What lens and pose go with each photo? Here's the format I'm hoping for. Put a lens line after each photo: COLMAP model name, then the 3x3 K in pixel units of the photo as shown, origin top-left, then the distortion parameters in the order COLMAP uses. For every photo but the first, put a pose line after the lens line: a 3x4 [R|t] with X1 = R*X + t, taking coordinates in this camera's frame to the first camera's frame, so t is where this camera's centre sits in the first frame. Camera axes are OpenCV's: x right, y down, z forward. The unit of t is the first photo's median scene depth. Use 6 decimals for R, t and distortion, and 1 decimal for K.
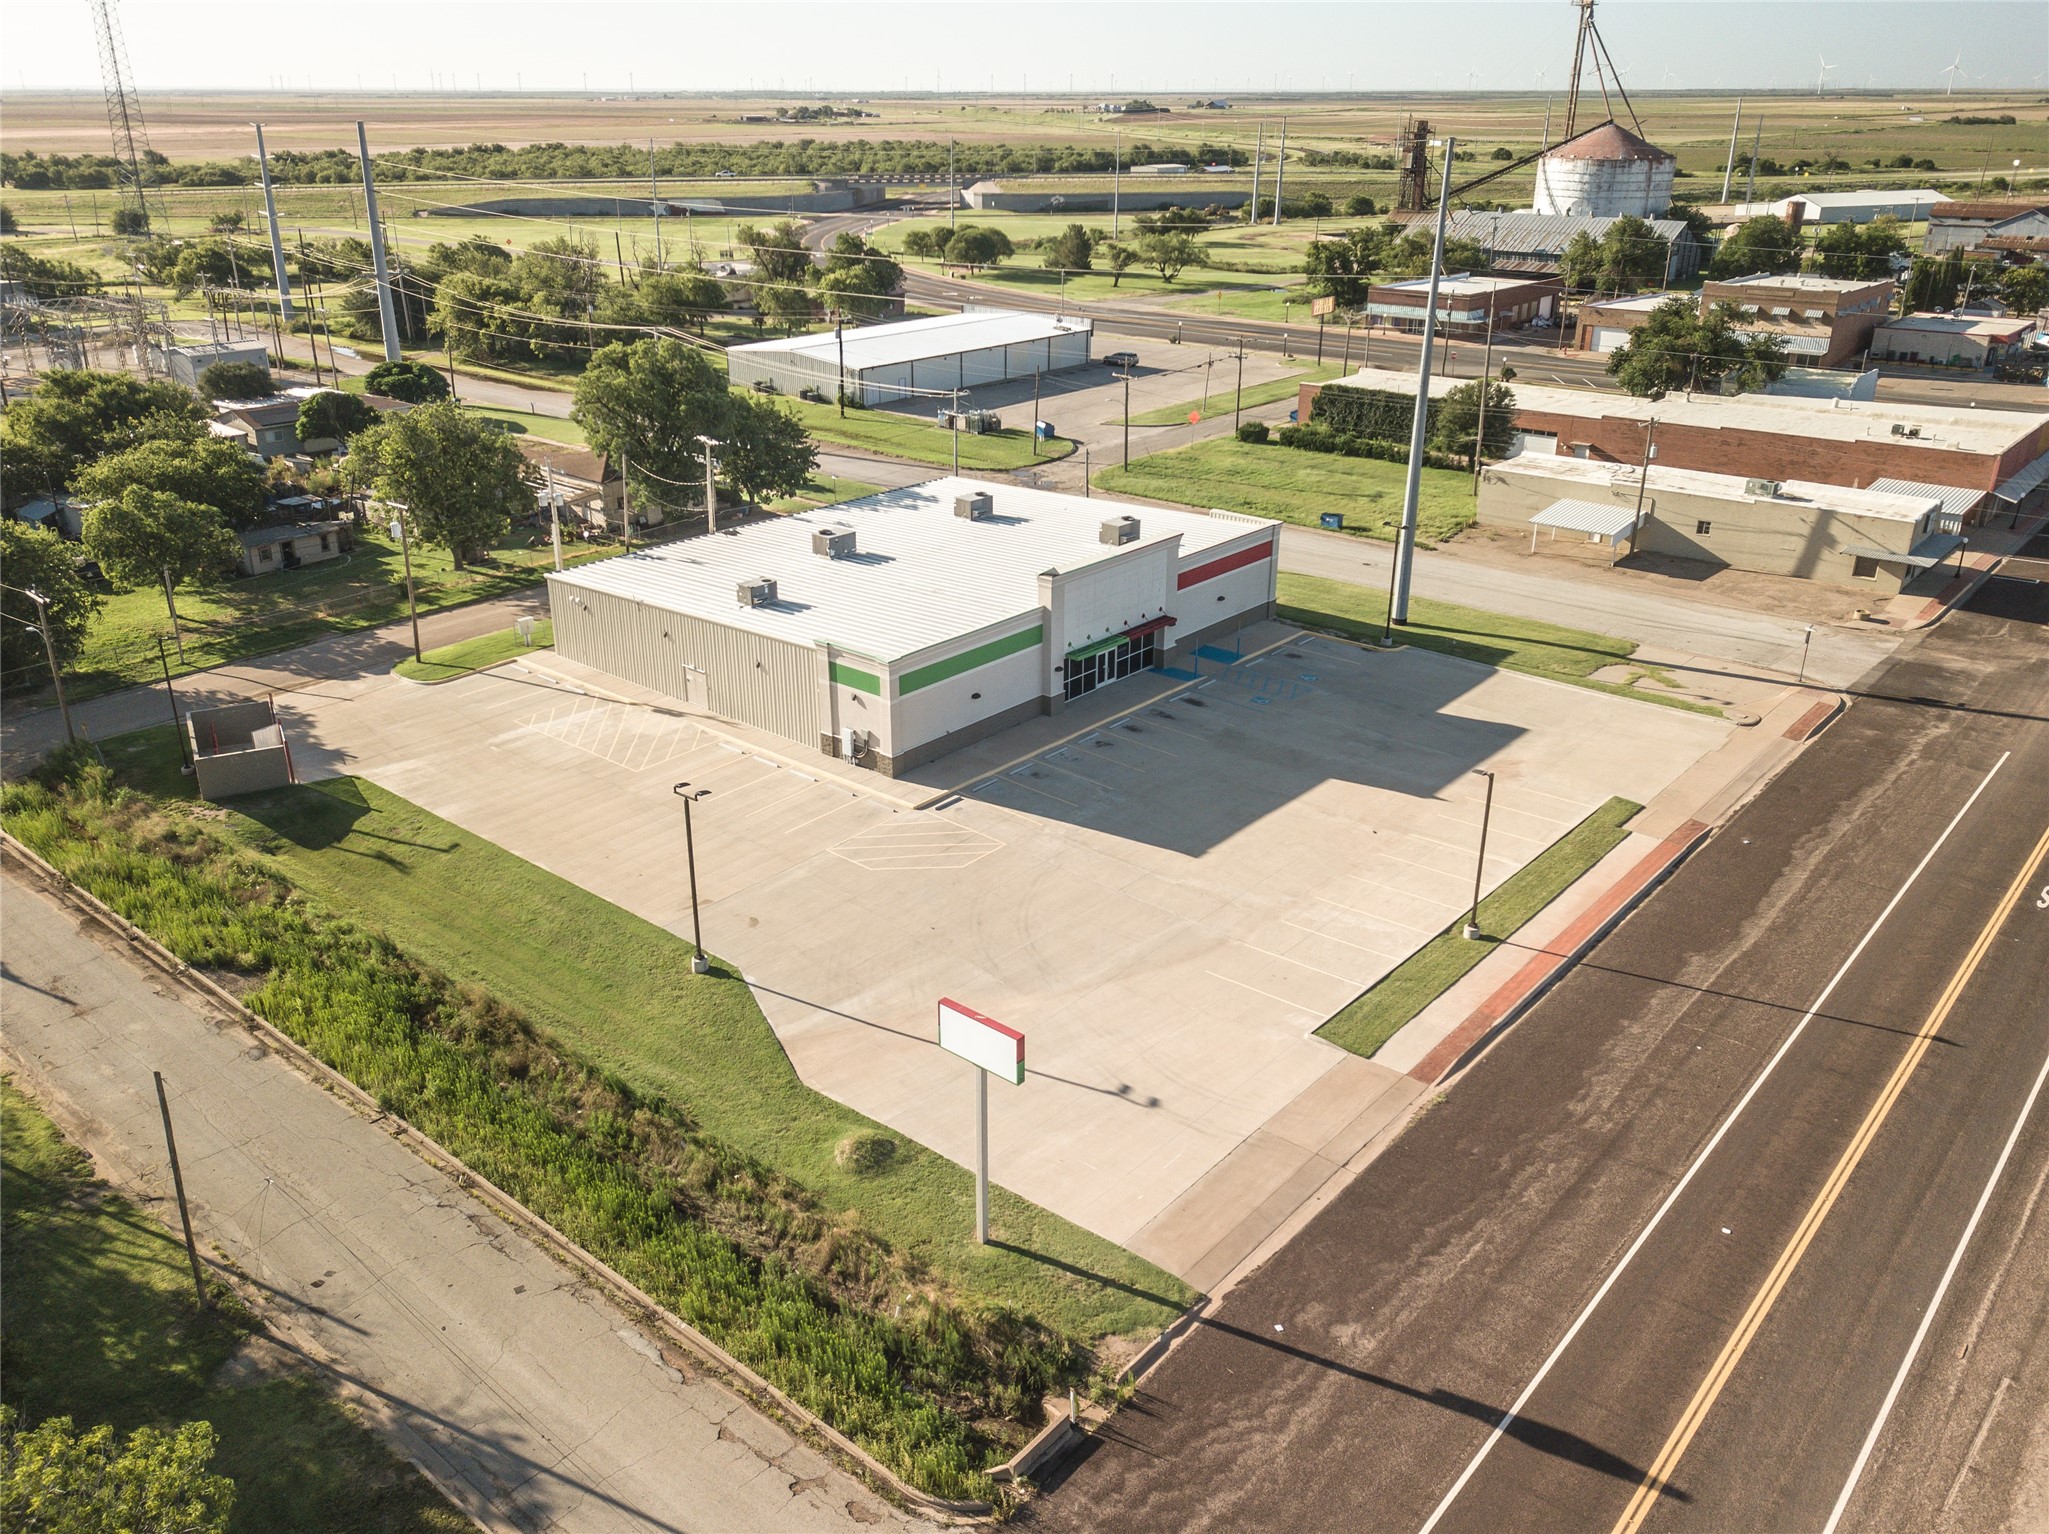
lens RADIAL K [[1616.5, 0, 1024.5], [0, 1616.5, 767.0], [0, 0, 1]] dist [0.006408, 0.005623]
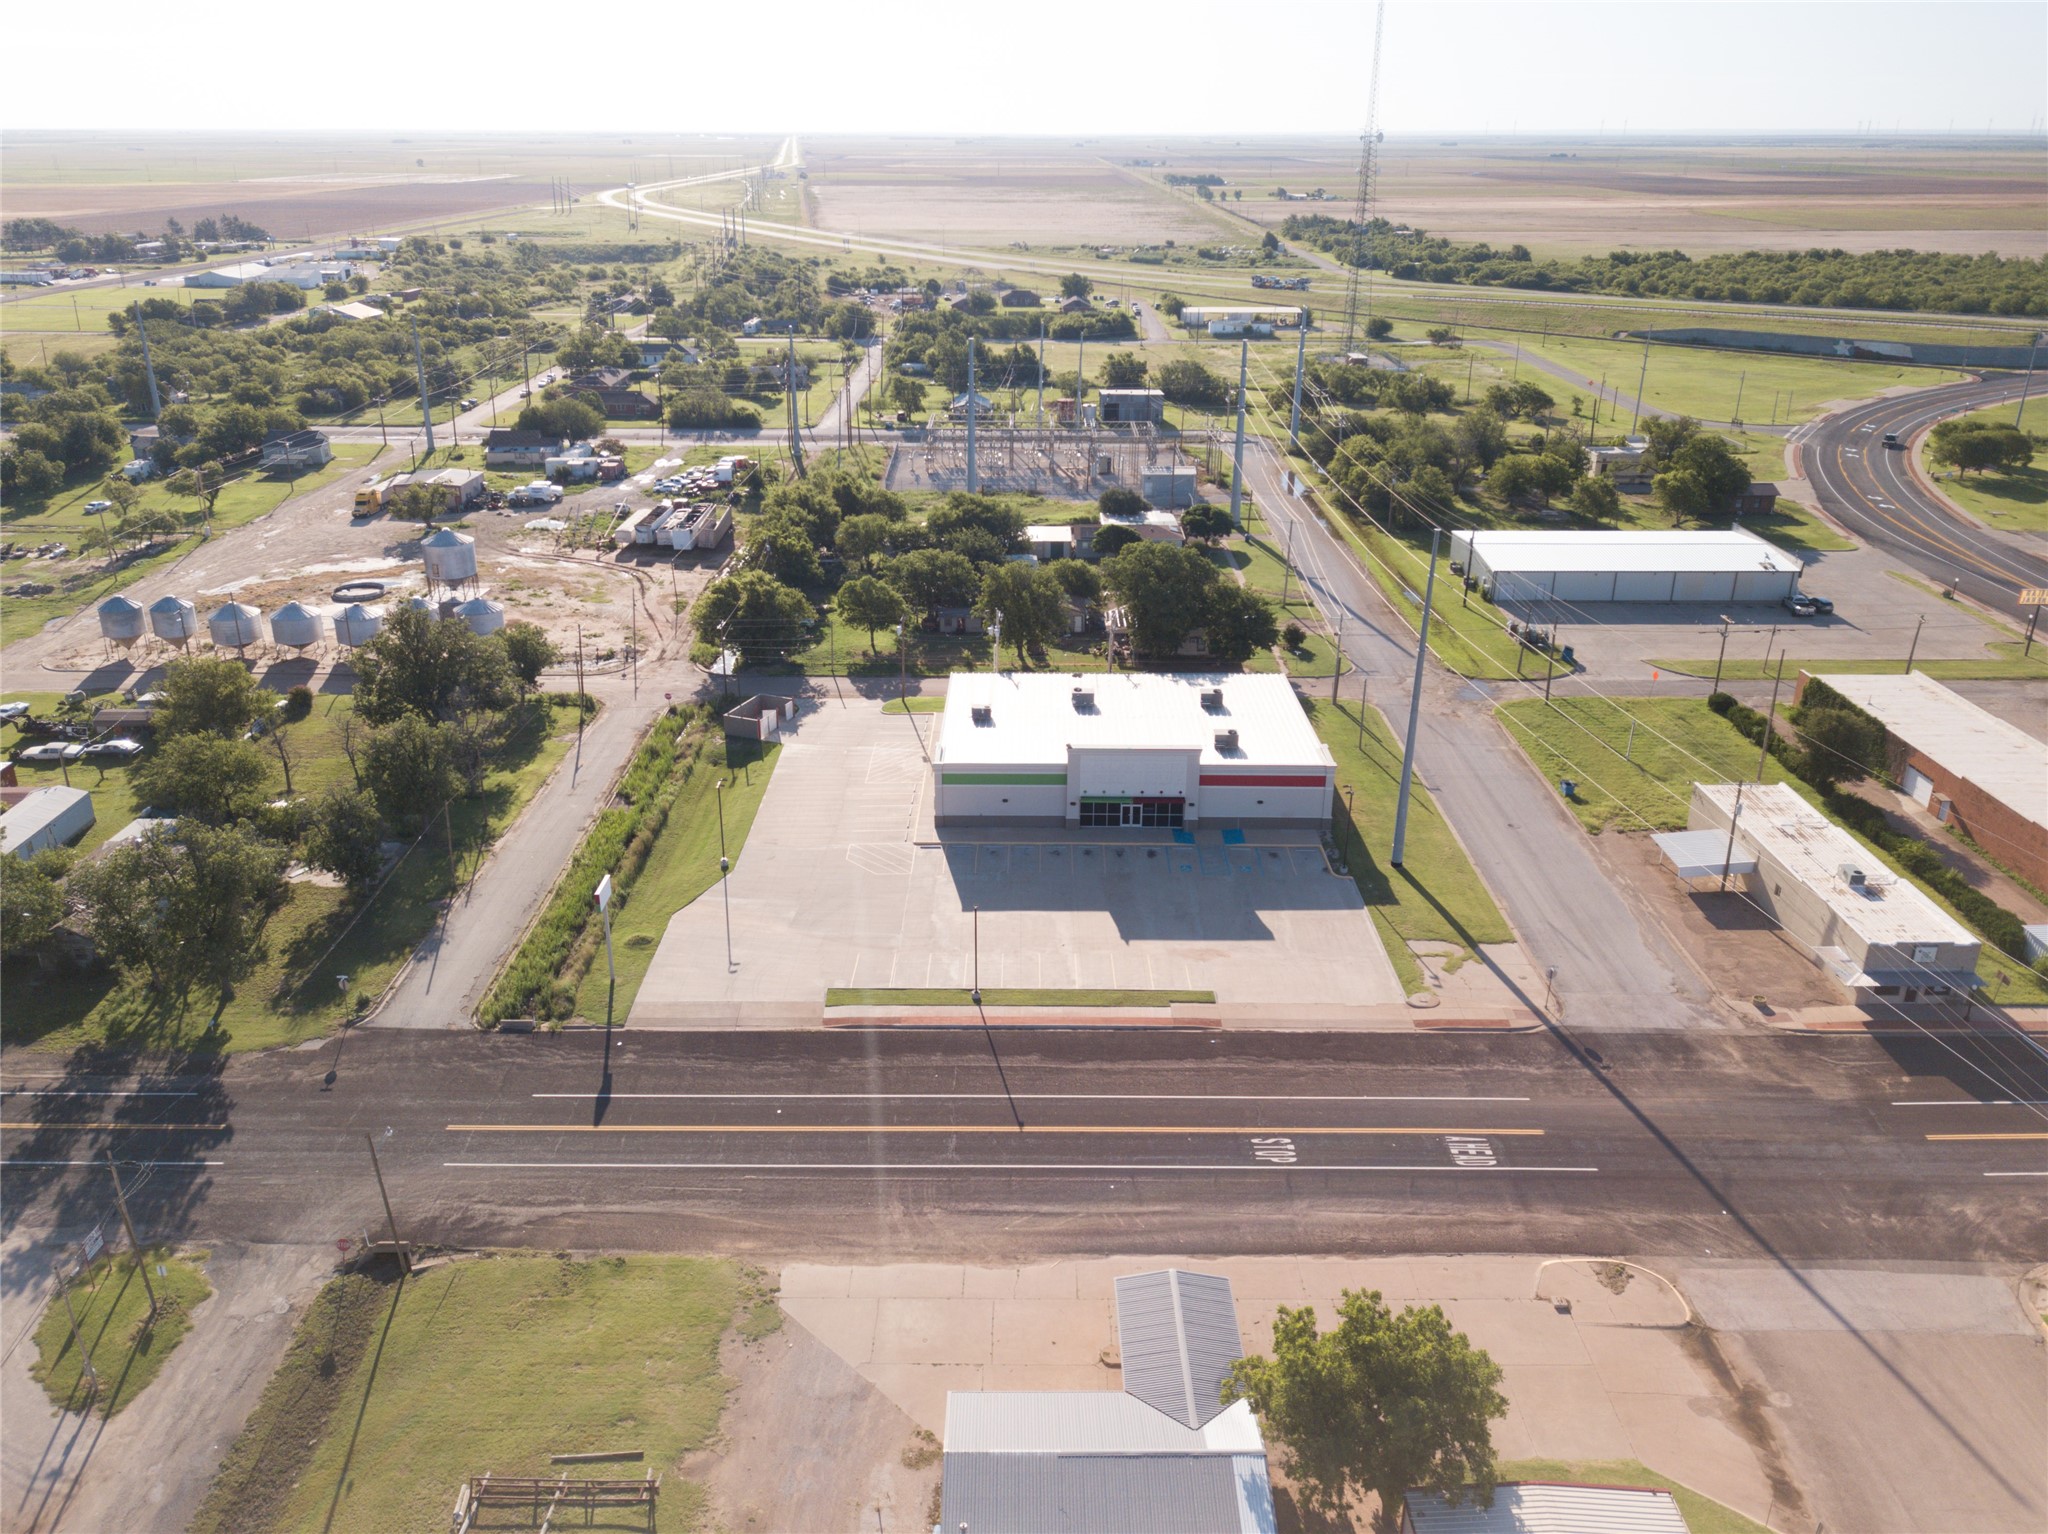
lens RADIAL K [[1571.8, 0, 1009.8], [0, 1571.8, 772.4], [0, 0, 1]] dist [0.014699, -0.001241]
pose [[0.639636, 0.290637, -0.711615, 1.122441], [-0.297439, 0.947231, 0.119514, -0.266821], [0.708799, 0.135217, 0.692330, -0.151297]]
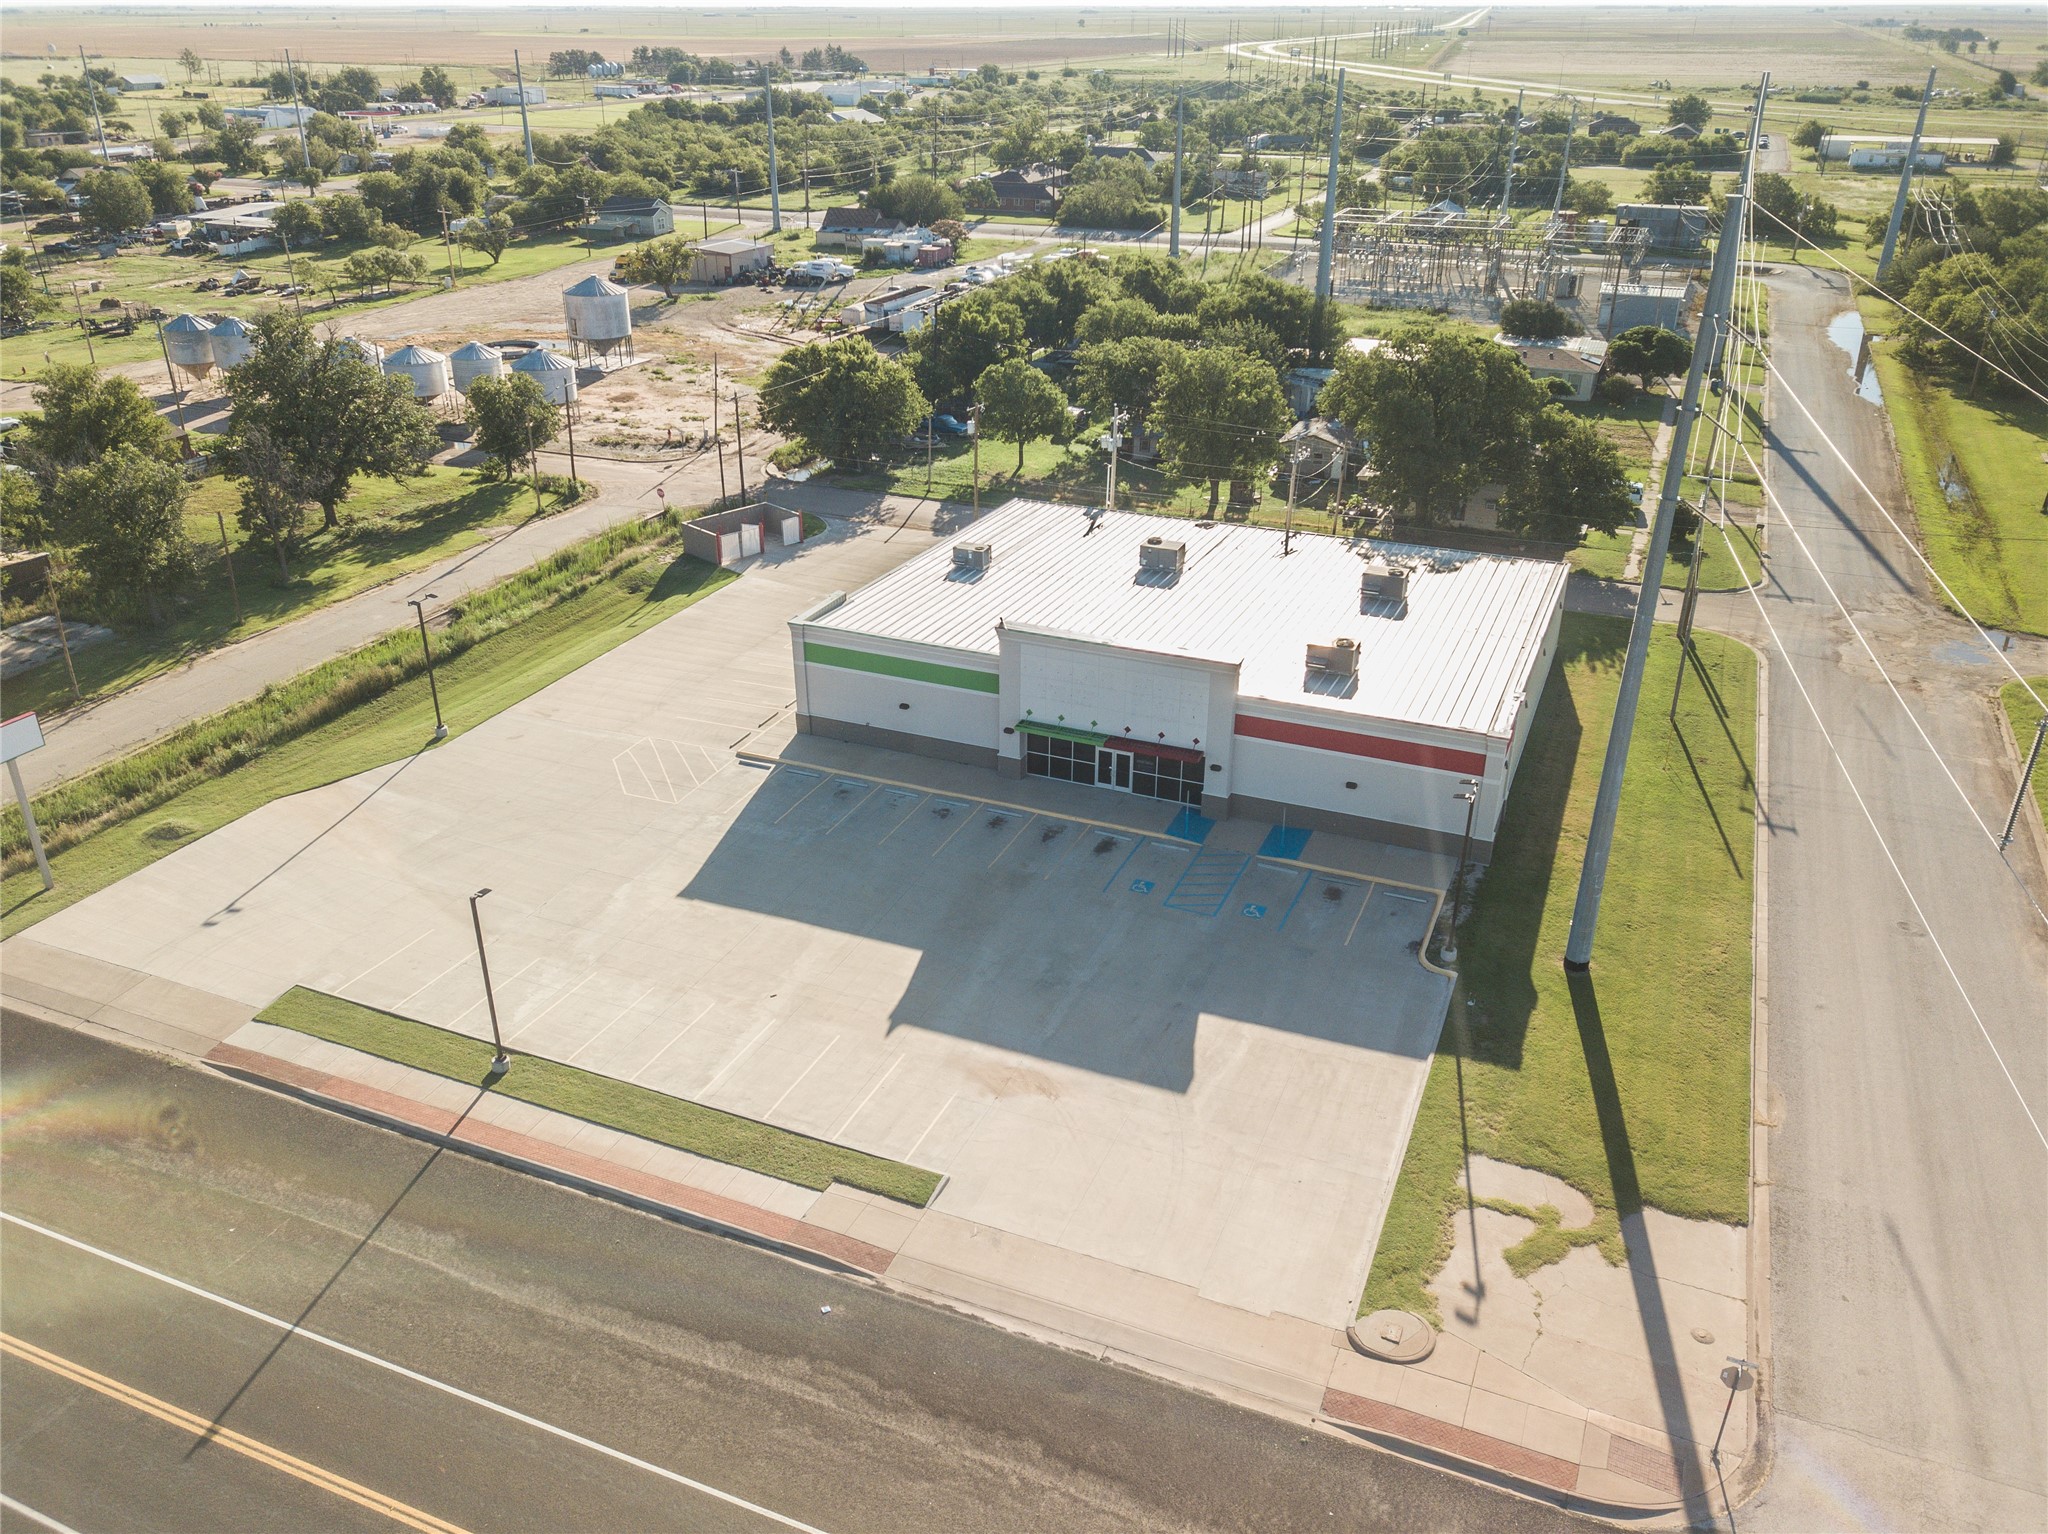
lens RADIAL K [[1571.8, 0, 1009.8], [0, 1571.8, 772.4], [0, 0, 1]] dist [0.014699, -0.001241]
pose [[0.290897, 0.417961, -0.860632, 0.798292], [-0.370725, 0.878500, 0.301331, -0.309842], [0.882010, 0.231402, 0.410501, 0.660754]]
